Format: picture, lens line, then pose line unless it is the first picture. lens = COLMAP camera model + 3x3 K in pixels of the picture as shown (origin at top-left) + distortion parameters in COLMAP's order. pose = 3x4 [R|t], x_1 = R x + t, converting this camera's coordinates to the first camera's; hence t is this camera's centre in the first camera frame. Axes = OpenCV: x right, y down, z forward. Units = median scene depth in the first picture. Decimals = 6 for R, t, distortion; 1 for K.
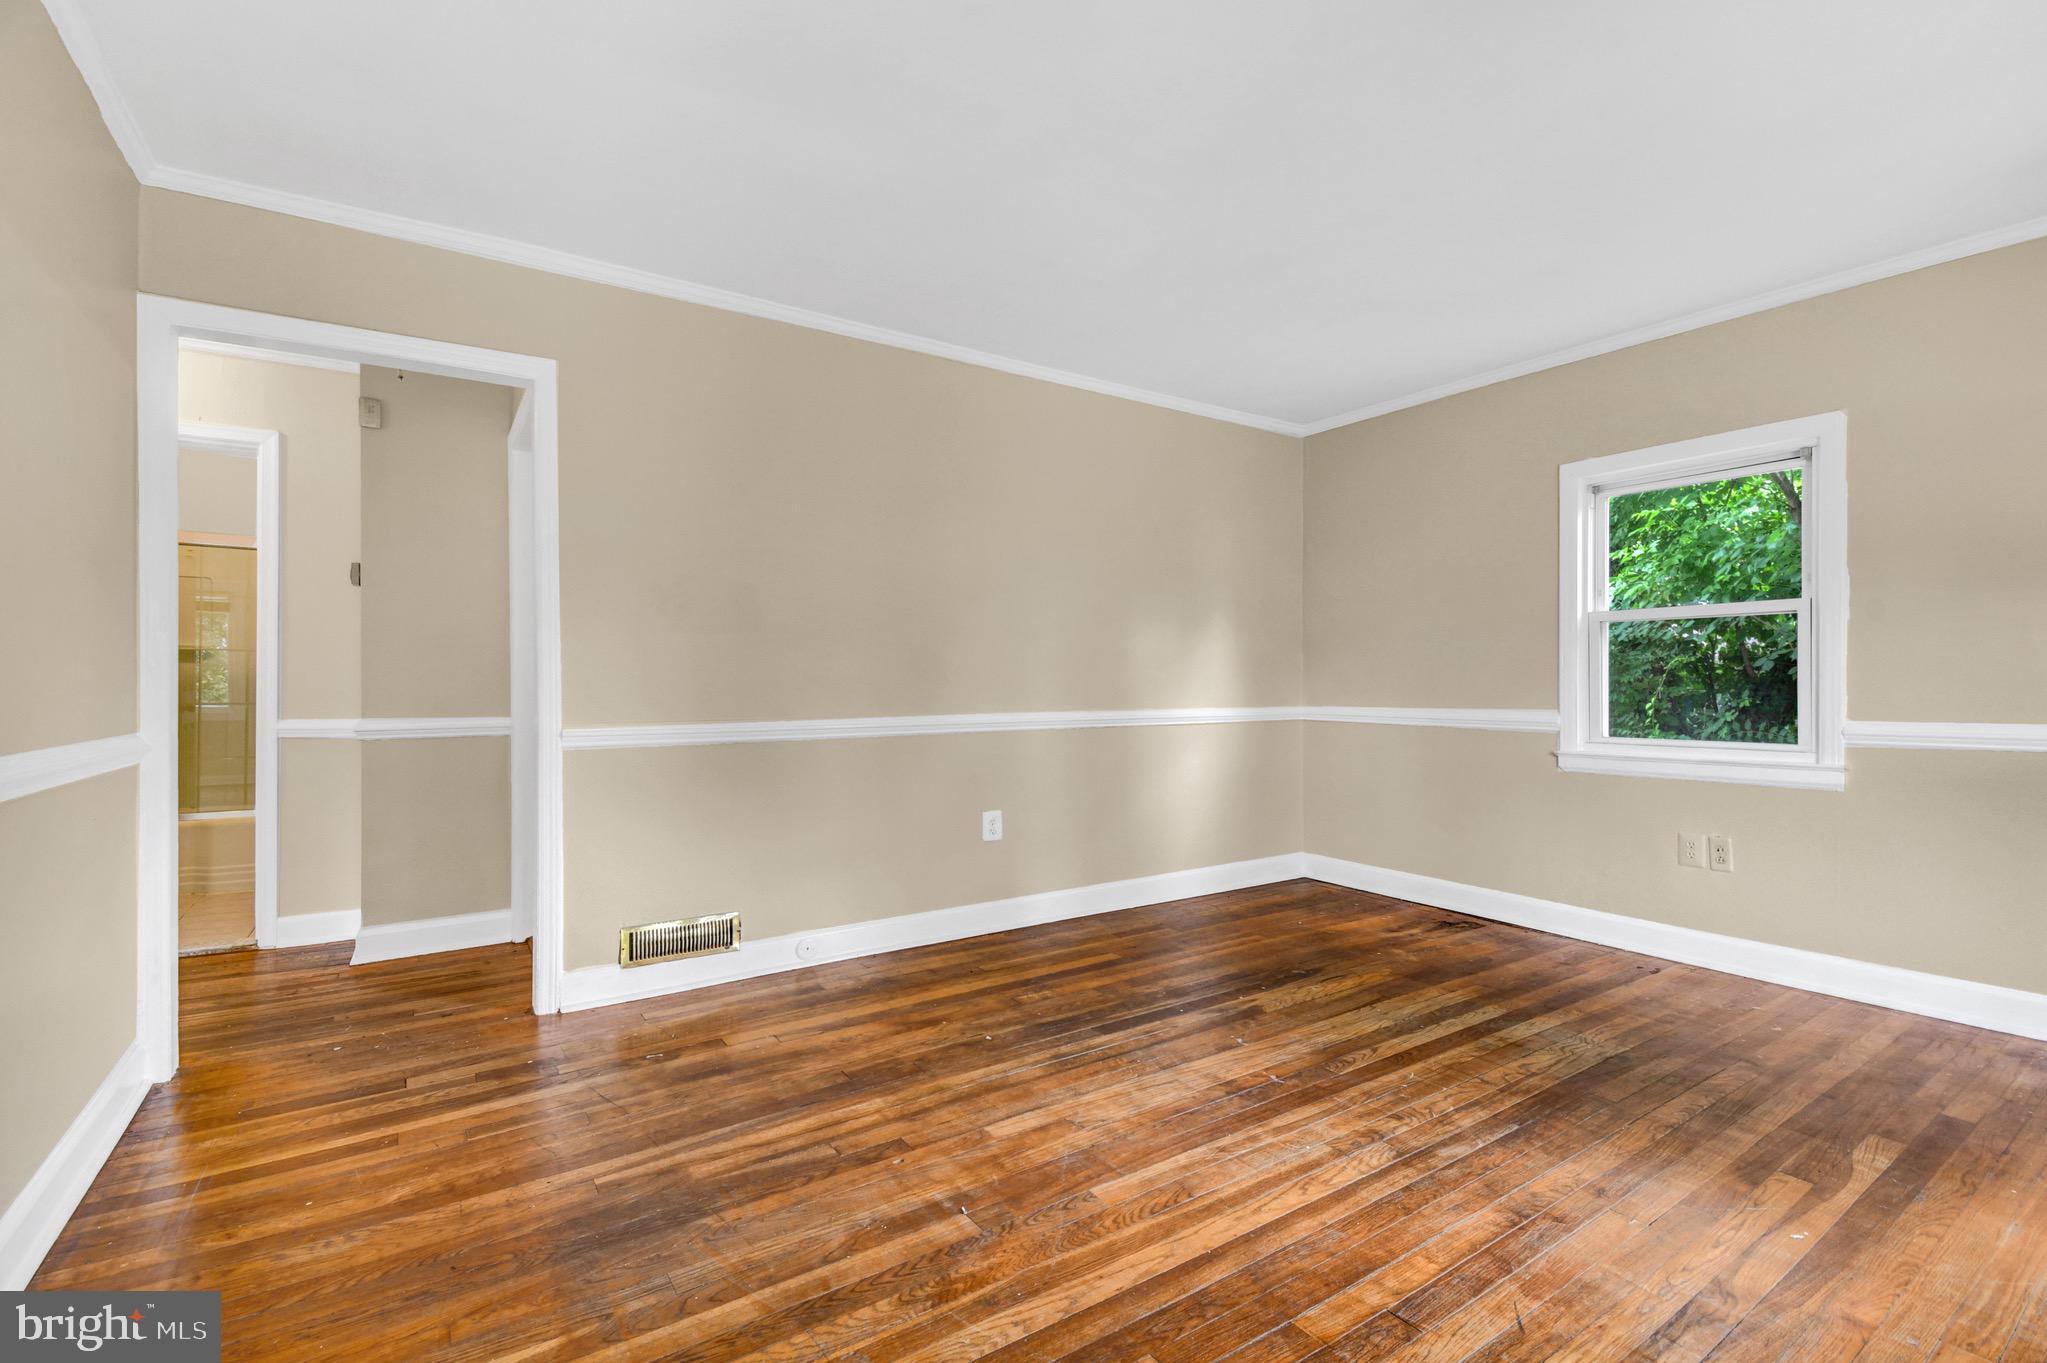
lens RADIAL K [[926.7, 0, 1024.4], [0, 926.7, 698.3], [0, 0, 1]] dist [0.003940, -0.000148]
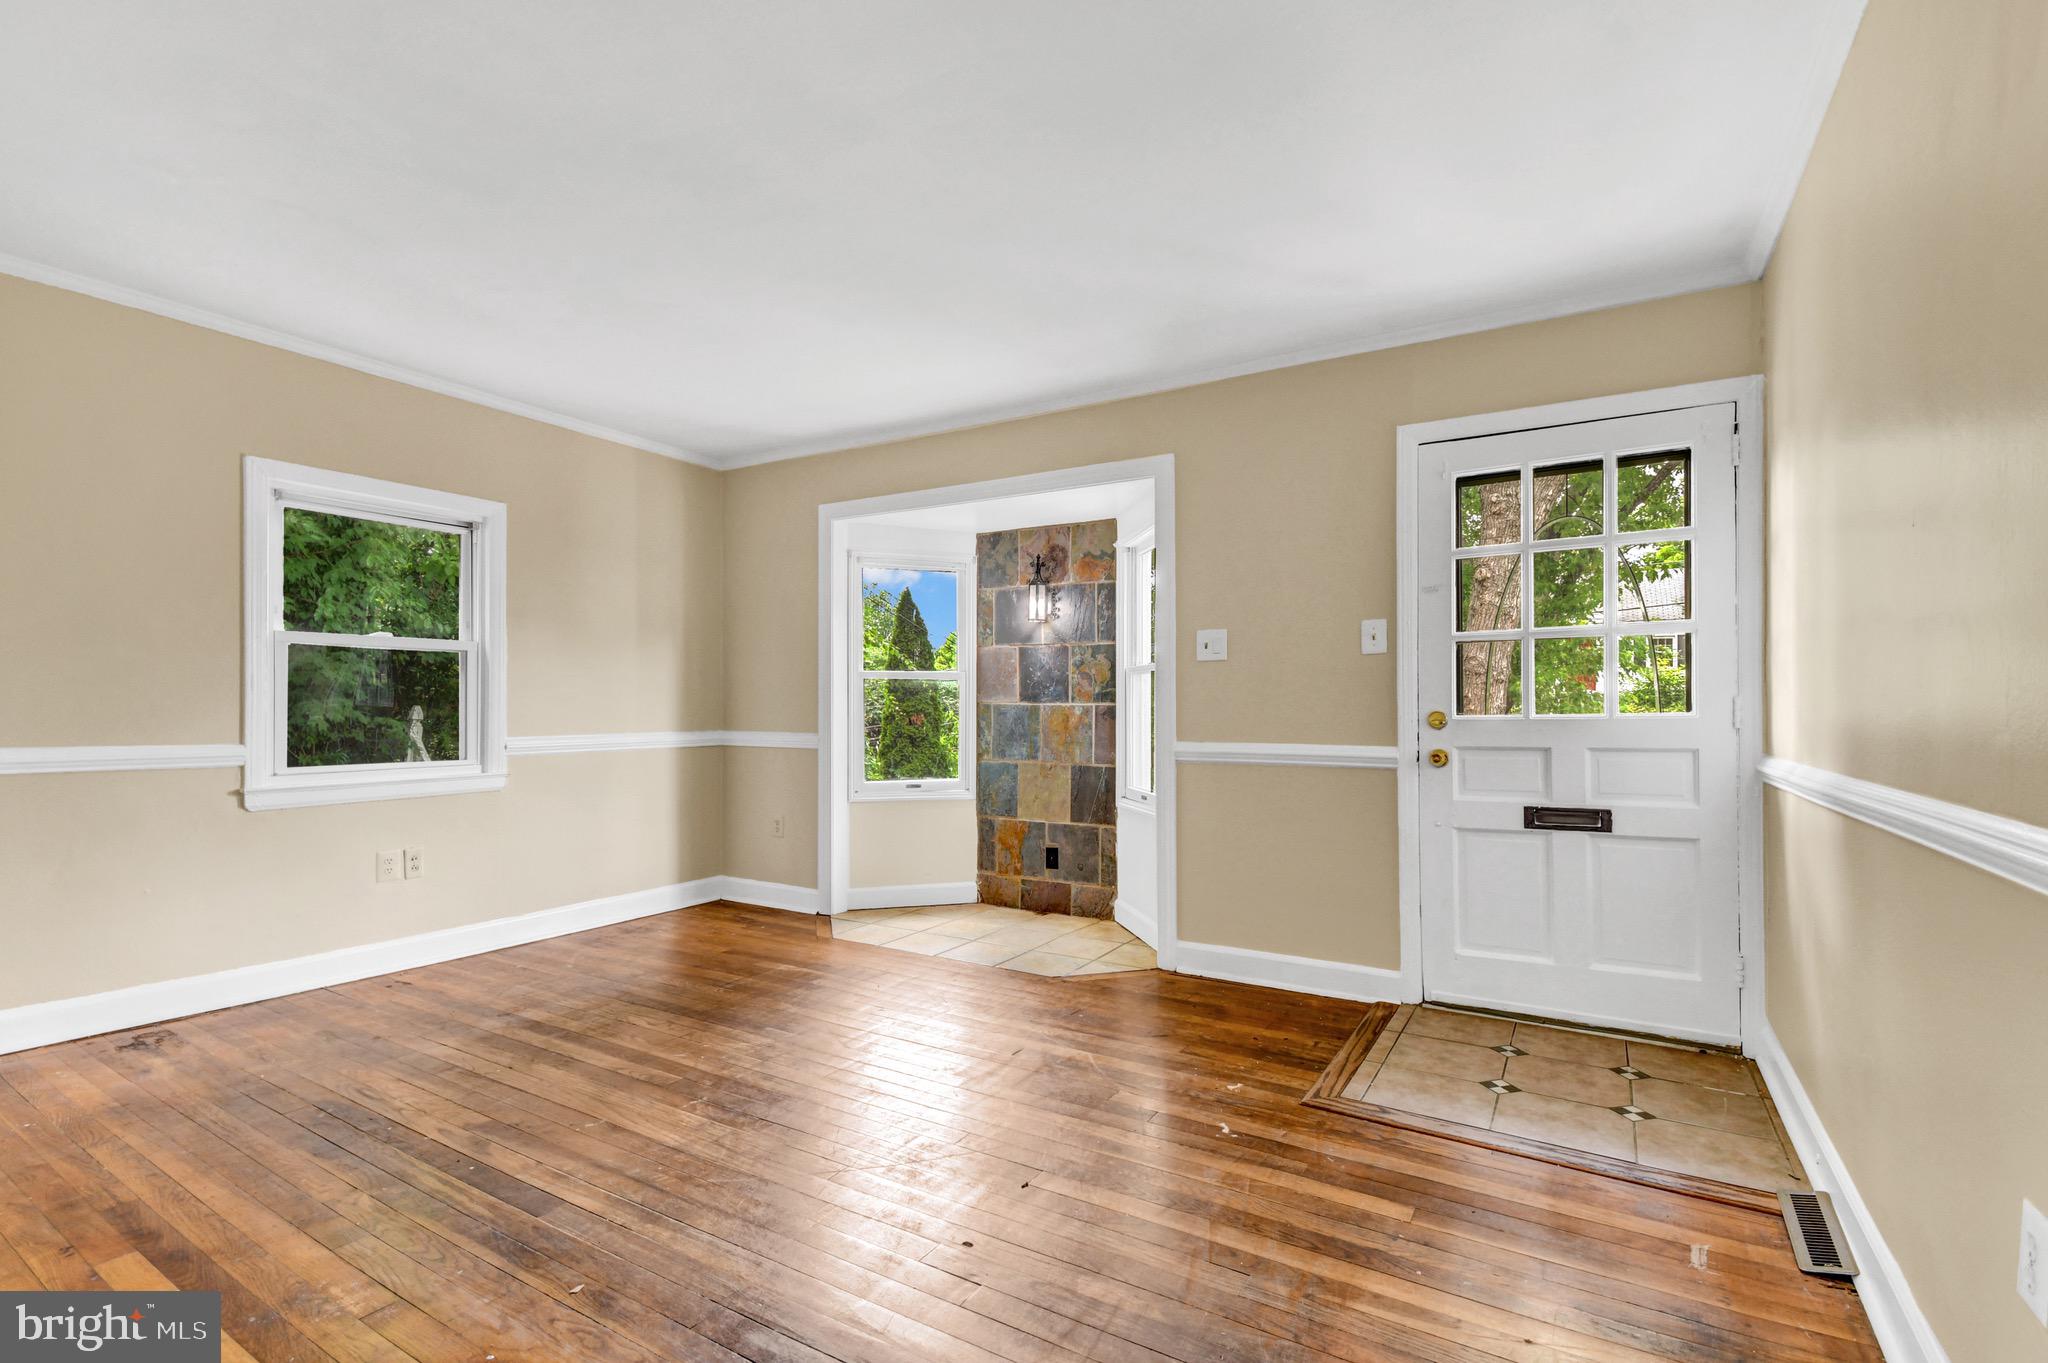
lens RADIAL K [[929.3, 0, 1051.9], [0, 929.3, 698.0], [0, 0, 1]] dist [0.051608, -0.031377]
pose [[-0.442072, 0.008790, 0.896936, -0.730348], [0.011275, 0.999927, -0.004243, -0.019653], [-0.896908, 0.008237, -0.442139, 0.972318]]
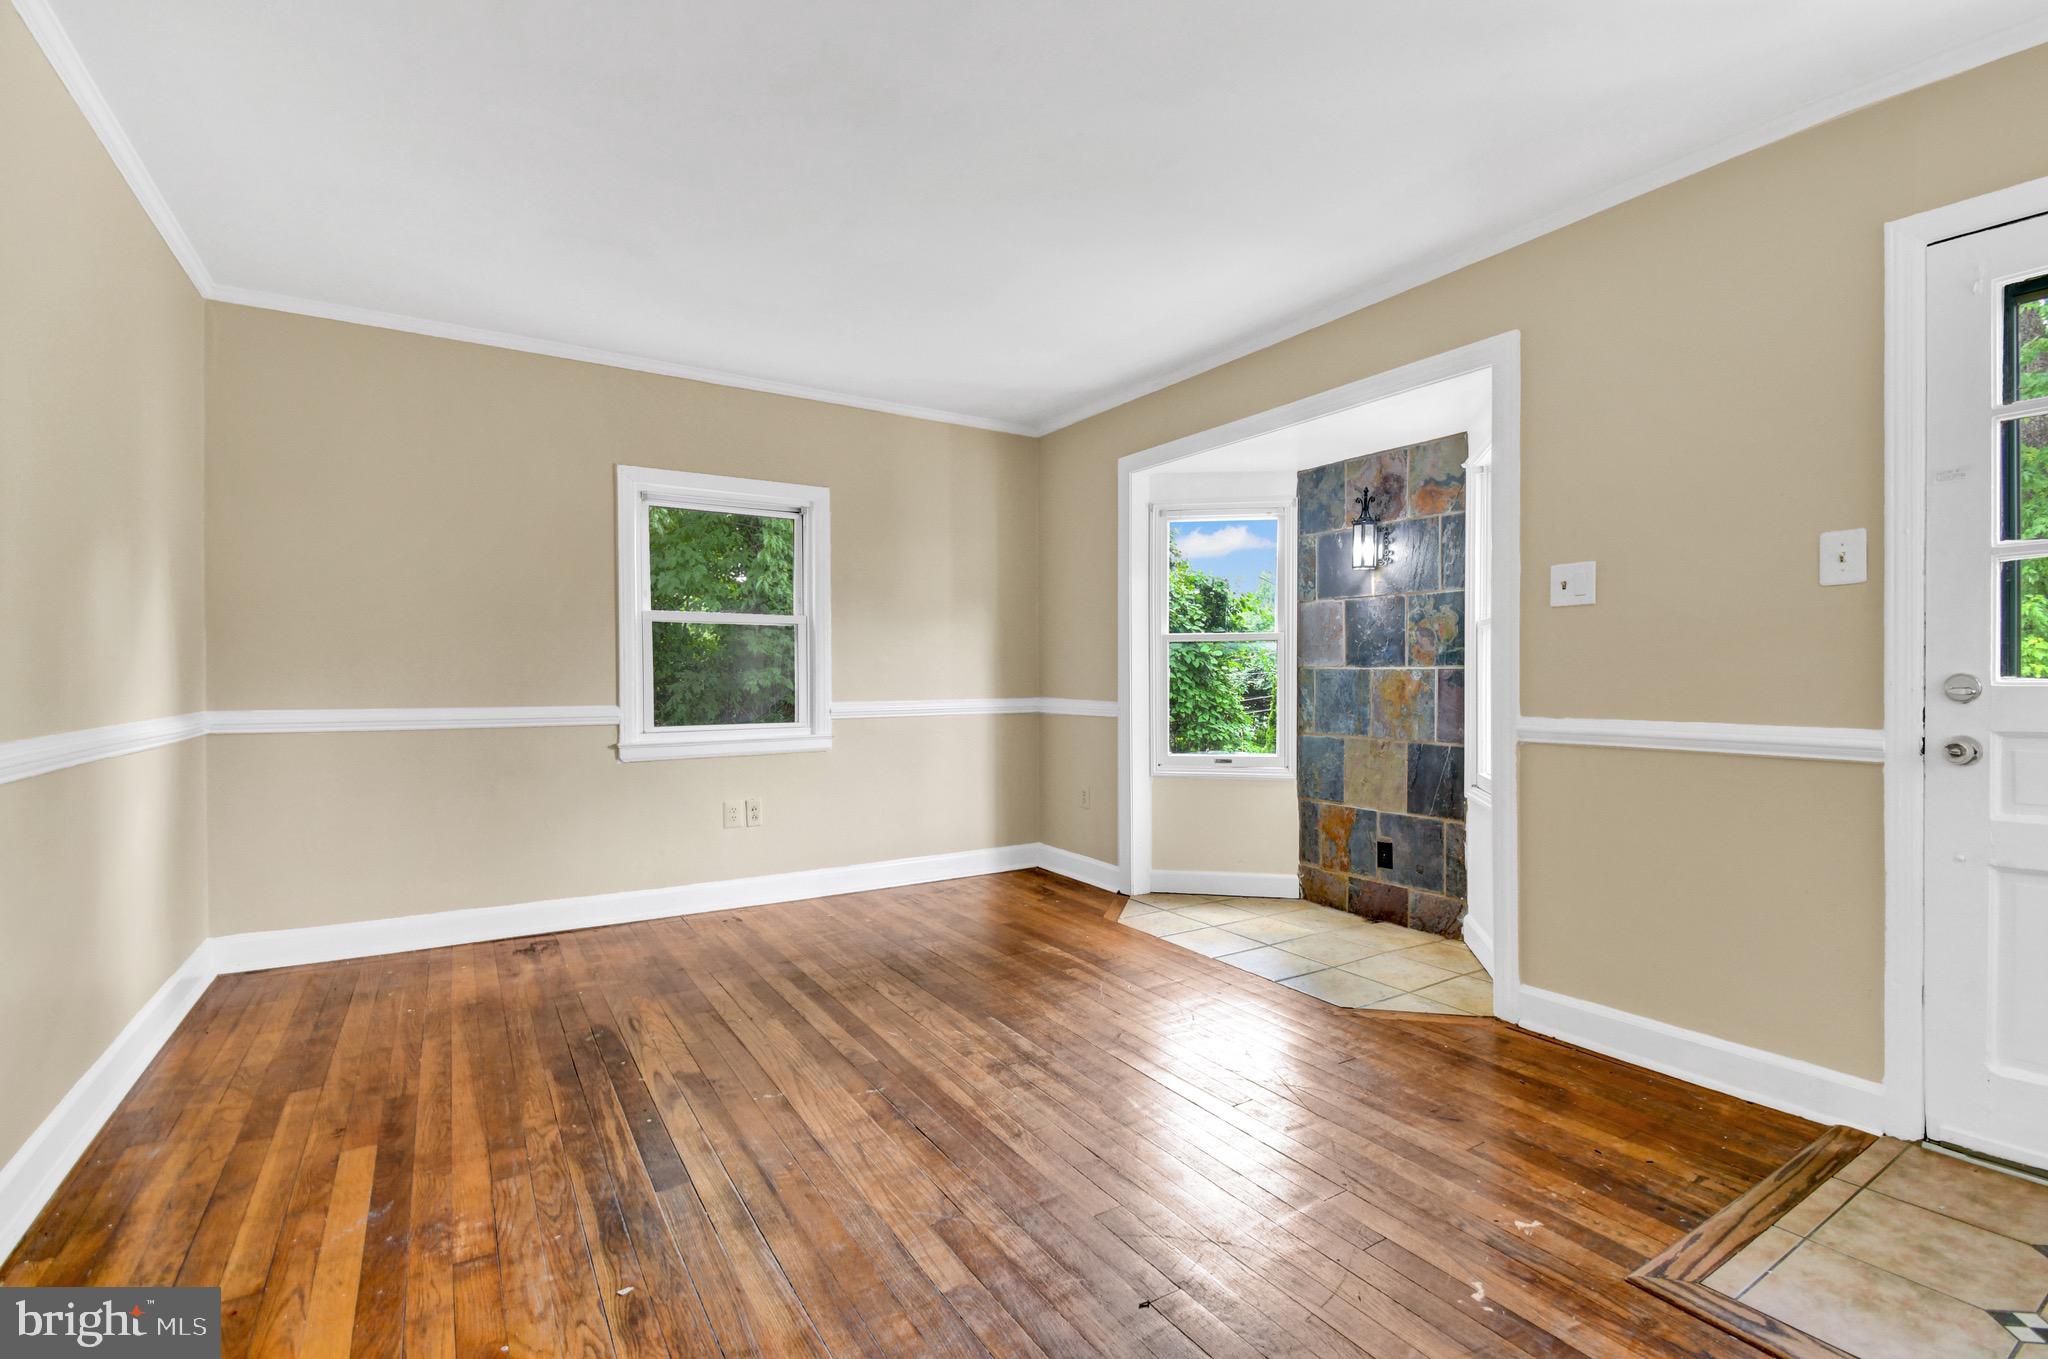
lens RADIAL K [[924.3, 0, 1048.6], [0, 924.3, 674.8], [0, 0, 1]] dist [0.029789, -0.027480]
pose [[0.010697, 0.001014, 0.999942, -0.604351], [0.017678, 0.999843, -0.001203, -0.012825], [-0.999787, 0.017690, 0.010677, 0.706632]]
